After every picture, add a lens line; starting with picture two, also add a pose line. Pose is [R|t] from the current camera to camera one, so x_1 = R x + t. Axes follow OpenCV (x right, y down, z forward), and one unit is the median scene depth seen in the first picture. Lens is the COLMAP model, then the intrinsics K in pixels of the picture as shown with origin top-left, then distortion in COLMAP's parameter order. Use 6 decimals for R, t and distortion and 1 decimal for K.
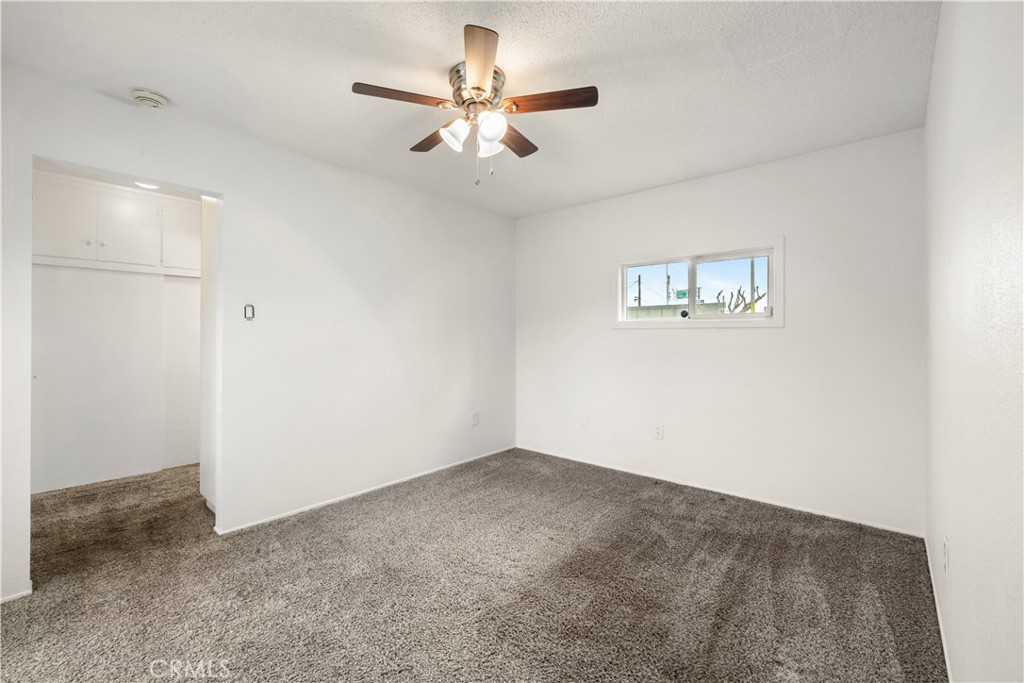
lens RADIAL K [[432.1, 0, 510.6], [0, 432.1, 336.9], [0, 0, 1]] dist [0.004667, -0.000185]
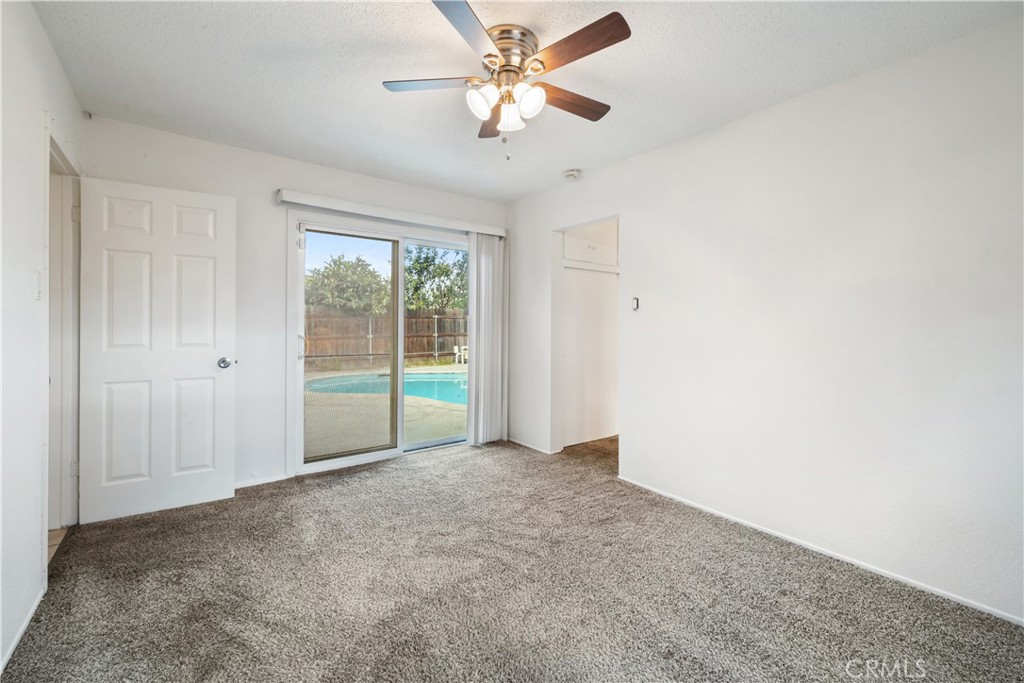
lens RADIAL K [[432.1, 0, 507.4], [0, 432.1, 324.8], [0, 0, 1]] dist [0.004667, -0.000185]
pose [[-0.196490, 0.002110, -0.980504, 0.635144], [-0.009453, 0.999947, 0.004046, -0.001287], [0.980460, 0.010064, -0.196459, 0.890439]]
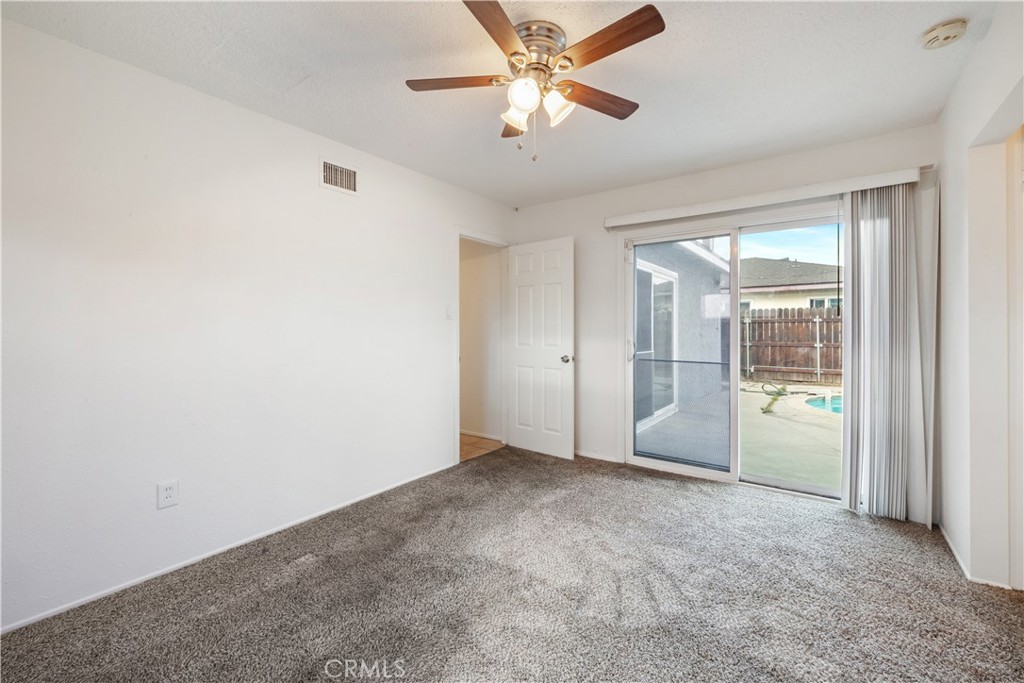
lens RADIAL K [[432.1, 0, 512.7], [0, 432.1, 335.6], [0, 0, 1]] dist [0.004667, -0.000185]
pose [[-0.995653, 0.005620, -0.092967, 0.048828], [0.003730, 0.999783, 0.020500, -0.007619], [0.093062, 0.020064, -0.995458, 1.421128]]
